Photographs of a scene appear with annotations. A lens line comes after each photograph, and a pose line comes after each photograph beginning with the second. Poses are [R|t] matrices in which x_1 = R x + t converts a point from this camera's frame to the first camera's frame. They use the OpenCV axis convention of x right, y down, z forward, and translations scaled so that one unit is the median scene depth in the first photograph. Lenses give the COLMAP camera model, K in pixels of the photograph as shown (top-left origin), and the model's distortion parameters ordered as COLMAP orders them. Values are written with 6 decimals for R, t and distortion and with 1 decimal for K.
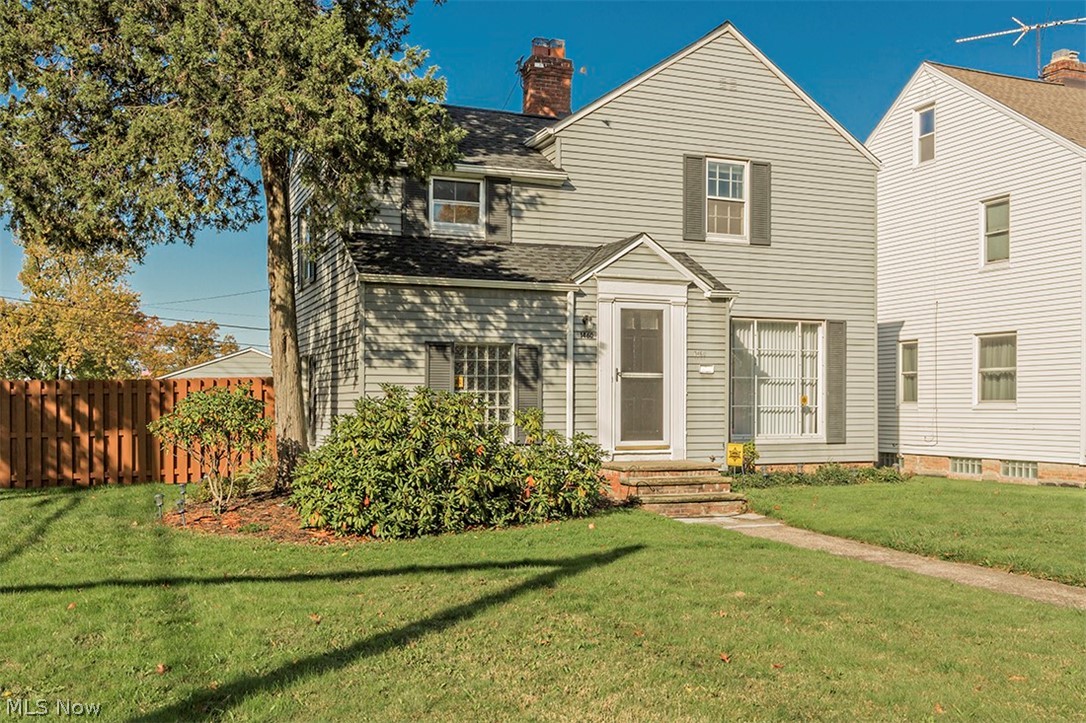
lens RADIAL K [[1034.0, 0, 543.0], [0, 1034.0, 361.5], [0, 0, 1]] dist [0.000787, -0.003235]
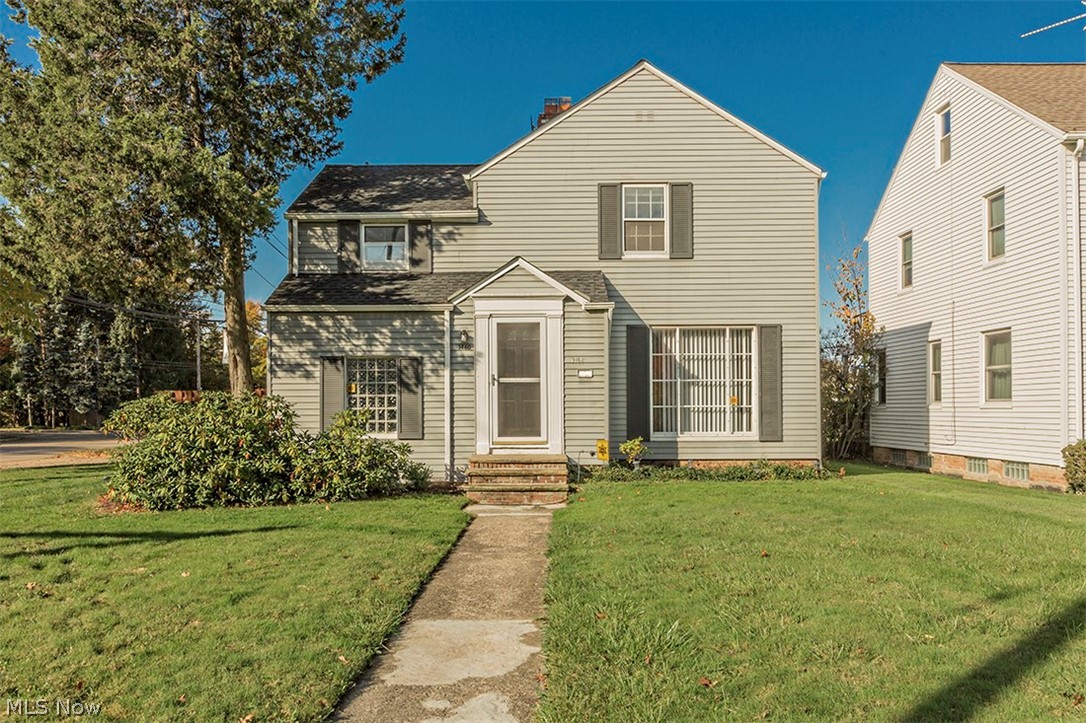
lens RADIAL K [[826.8, 0, 541.5], [0, 826.8, 371.0], [0, 0, 1]] dist [0.002654, 0.002816]
pose [[0.923266, -0.022493, -0.383501, 0.467272], [0.021536, 0.999745, -0.006790, 0.009883], [0.383556, -0.001991, 0.923515, 0.157215]]
